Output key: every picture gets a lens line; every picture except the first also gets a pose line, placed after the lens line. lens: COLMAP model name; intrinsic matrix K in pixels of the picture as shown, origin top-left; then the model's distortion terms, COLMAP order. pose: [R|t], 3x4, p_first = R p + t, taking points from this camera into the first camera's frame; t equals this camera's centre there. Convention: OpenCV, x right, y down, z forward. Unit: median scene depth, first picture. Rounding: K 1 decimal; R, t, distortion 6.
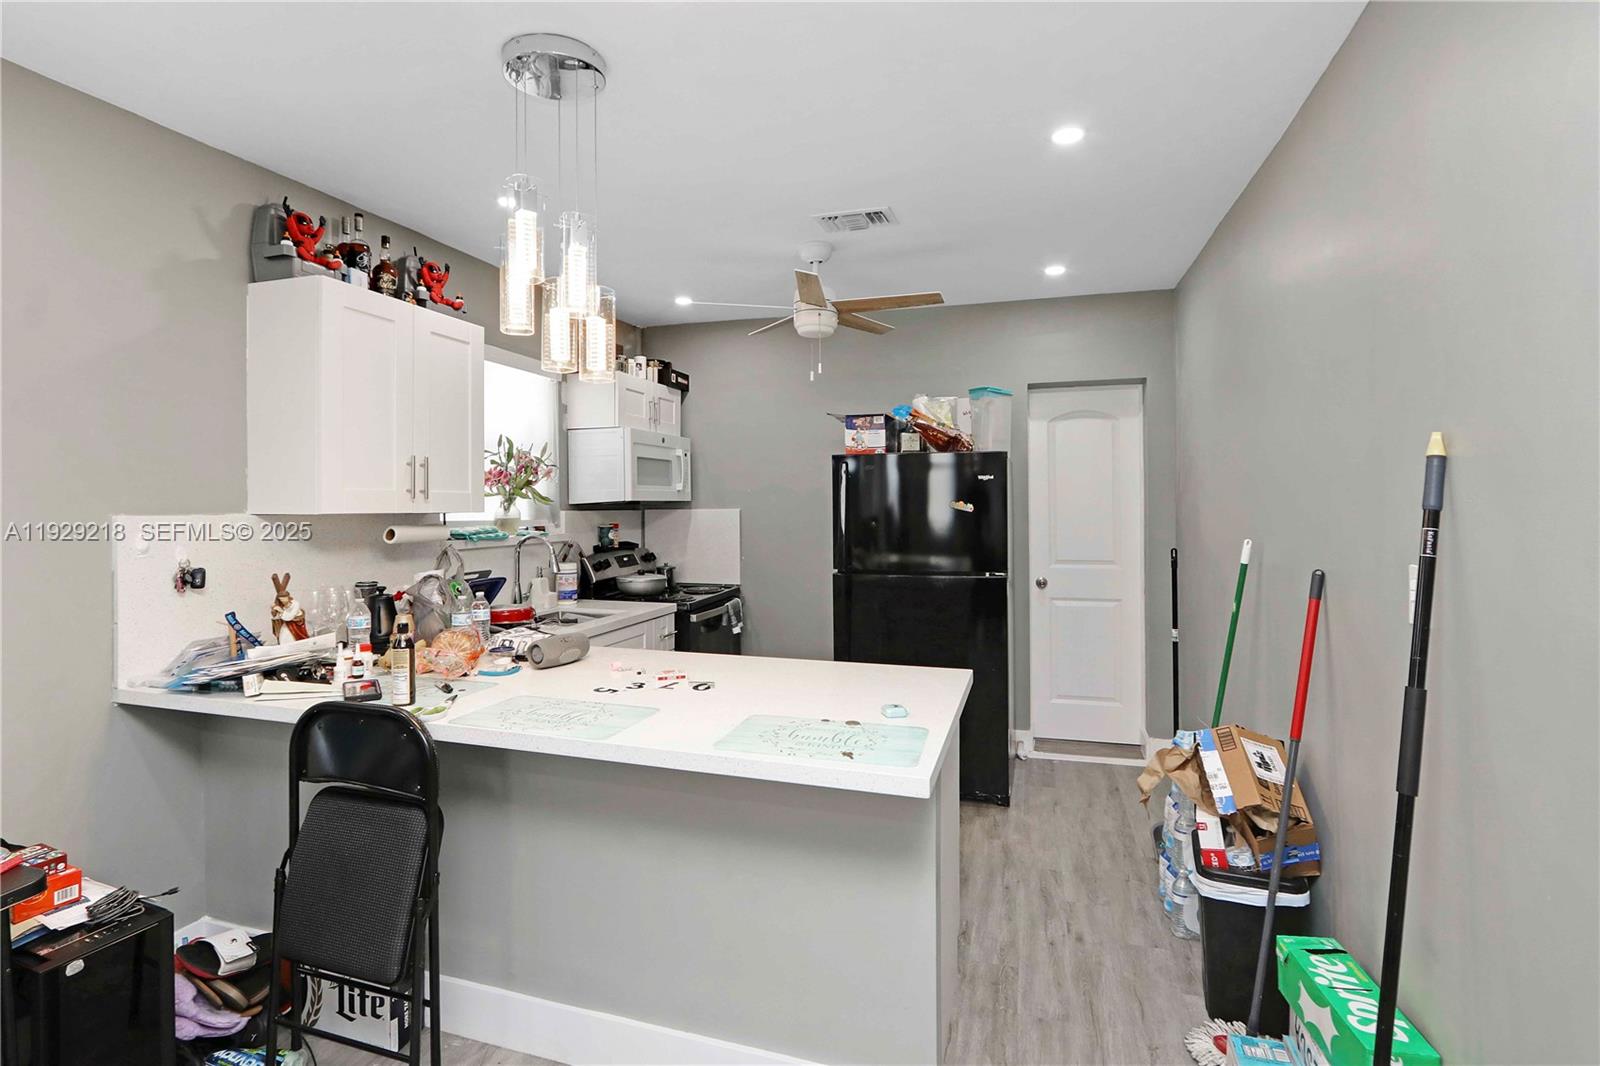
lens RADIAL K [[743.1, 0, 813.6], [0, 743.1, 503.7], [0, 0, 1]] dist [-0.015165, 0.001367]
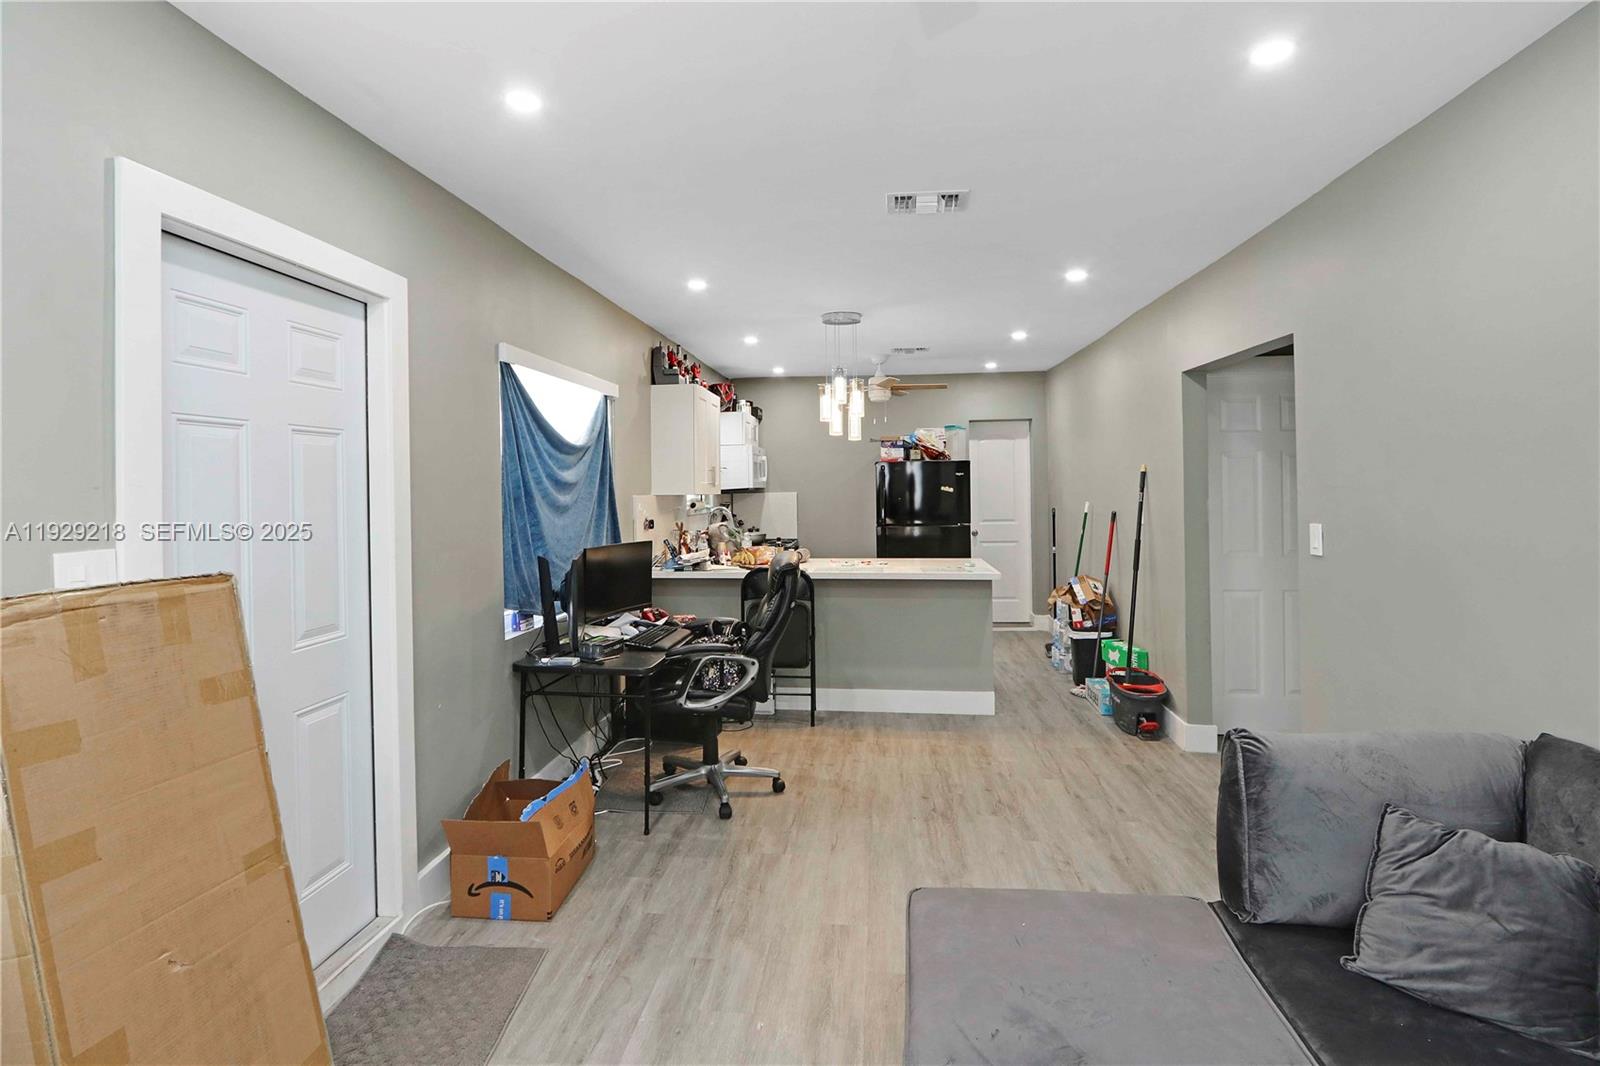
lens RADIAL K [[825.8, 0, 764.6], [0, 825.8, 494.3], [0, 0, 1]] dist [-0.017641, 0.001319]
pose [[0.983793, -0.010229, 0.179017, -0.726092], [0.009671, 0.999945, 0.003986, 0.004083], [-0.179048, -0.002190, 0.983838, -1.133605]]
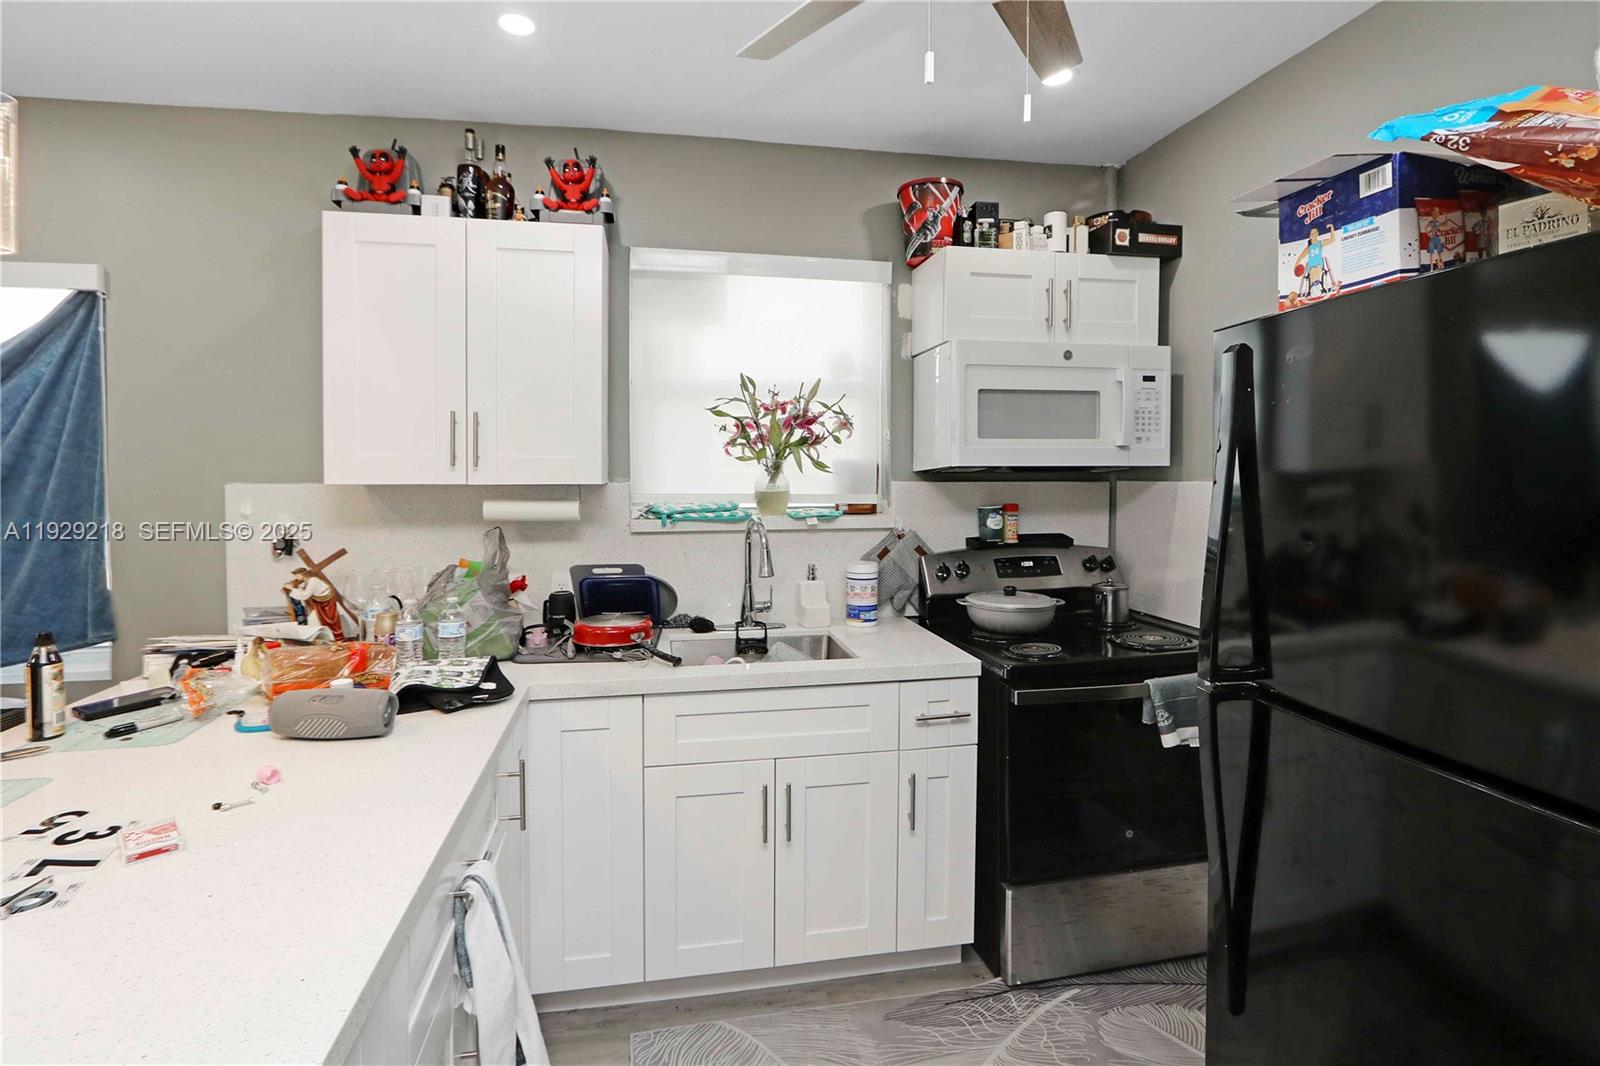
lens RADIAL K [[743.1, 0, 850.4], [0, 743.1, 493.2], [0, 0, 1]] dist [-0.015165, 0.001367]
pose [[0.463521, 0.032957, -0.885473, 0.291333], [0.002237, 0.999261, 0.038363, -0.007287], [0.886083, -0.019763, 0.463105, 0.829236]]
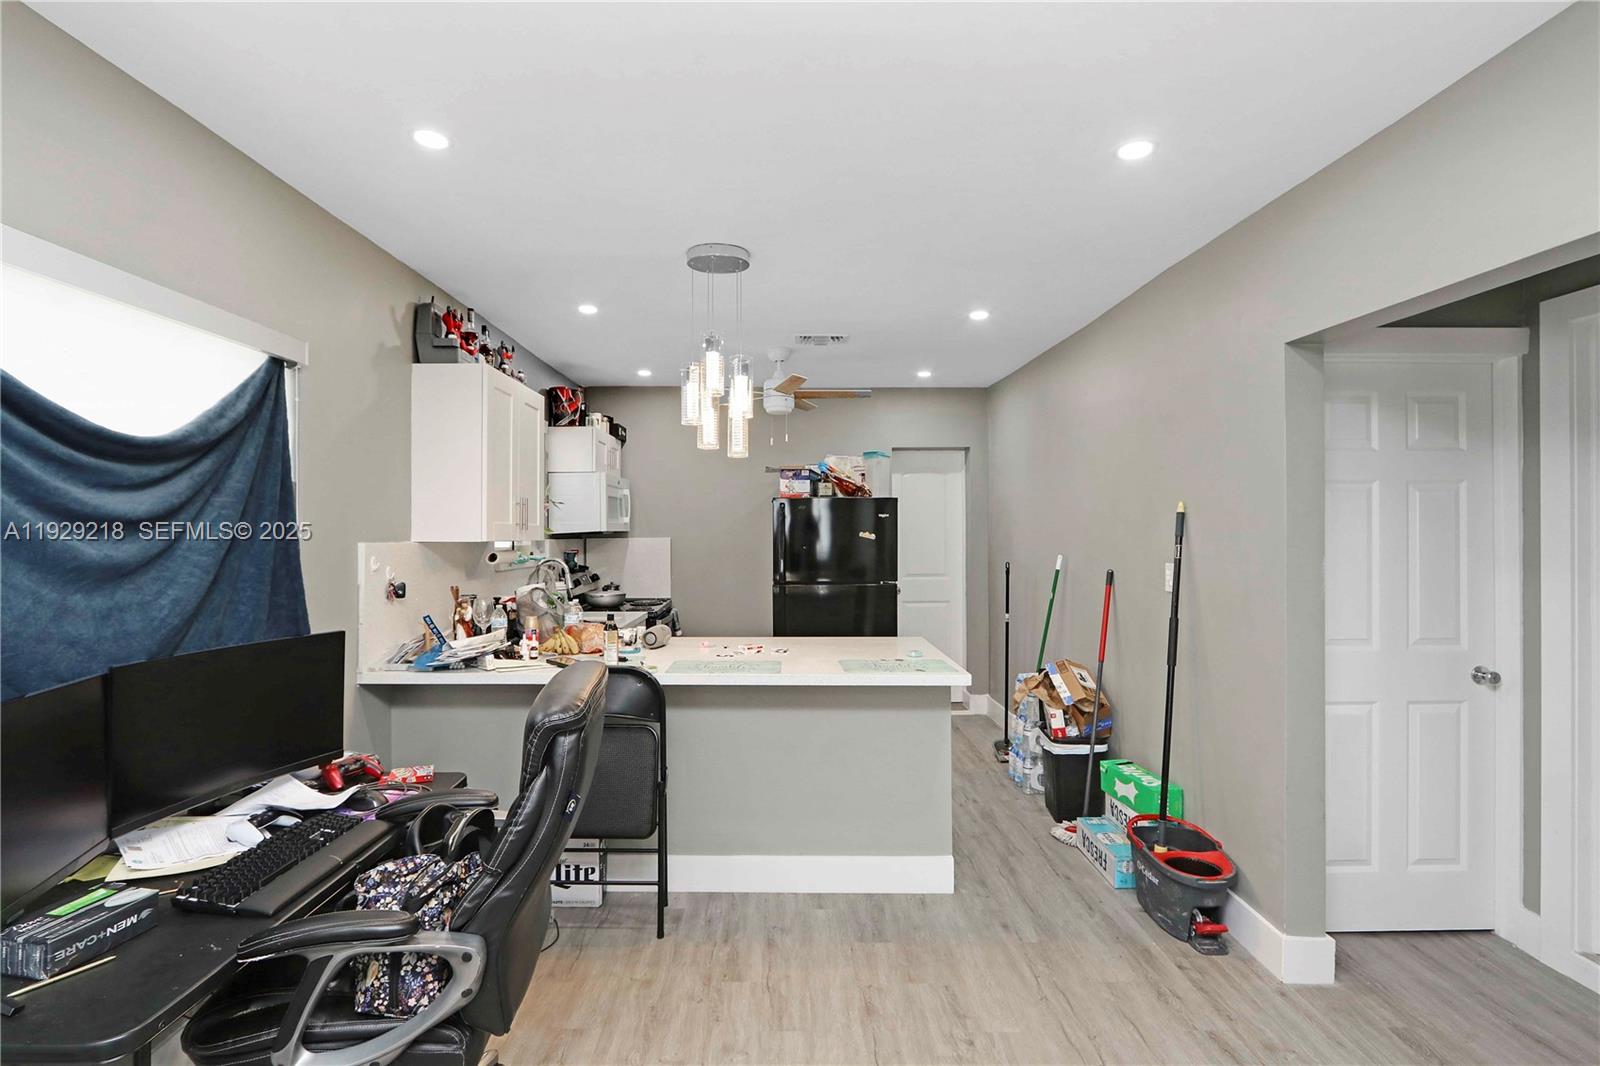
lens RADIAL K [[743.1, 0, 761.1], [0, 743.1, 533.8], [0, 0, 1]] dist [-0.015165, 0.001367]
pose [[0.957184, -0.000315, 0.289479, -0.464166], [0.000160, 1.000000, 0.000558, -0.000721], [-0.289479, -0.000488, 0.957184, -0.351309]]
